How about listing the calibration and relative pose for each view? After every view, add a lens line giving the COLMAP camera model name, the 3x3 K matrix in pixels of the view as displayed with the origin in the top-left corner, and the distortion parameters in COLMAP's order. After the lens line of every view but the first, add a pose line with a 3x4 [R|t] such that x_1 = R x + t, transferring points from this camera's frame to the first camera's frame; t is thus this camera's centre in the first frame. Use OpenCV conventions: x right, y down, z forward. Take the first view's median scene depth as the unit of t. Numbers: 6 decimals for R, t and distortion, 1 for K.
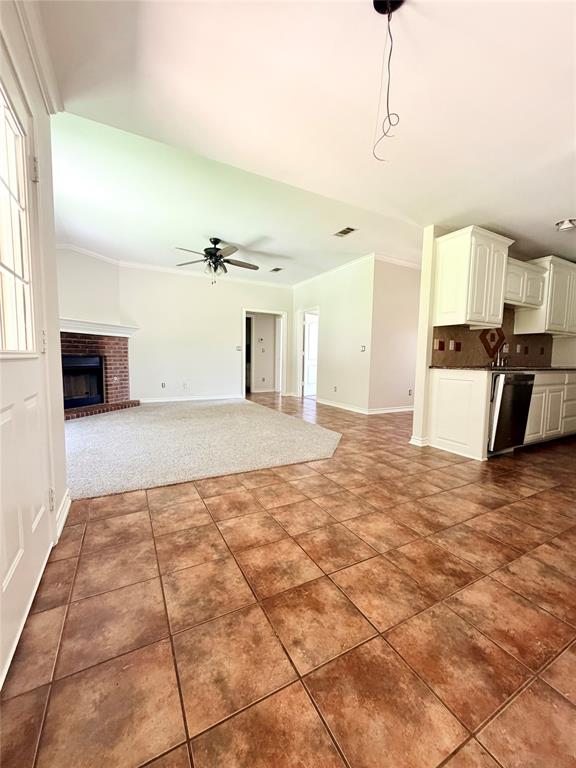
lens RADIAL K [[306.7, 0, 288.4], [0, 306.7, 382.8], [0, 0, 1]] dist [-0.000063, -0.000021]
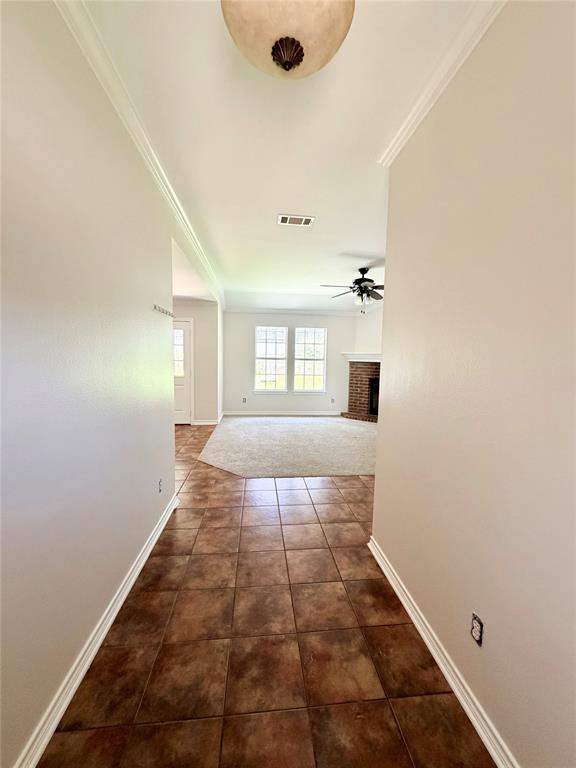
lens RADIAL K [[306.7, 0, 288.4], [0, 306.7, 382.8], [0, 0, 1]] dist [-0.000063, -0.000021]
pose [[-0.380010, 0.054831, -0.923356, 0.994283], [-0.103556, 0.989444, 0.101375, -0.221653], [0.919167, 0.134142, -0.370321, 1.490546]]
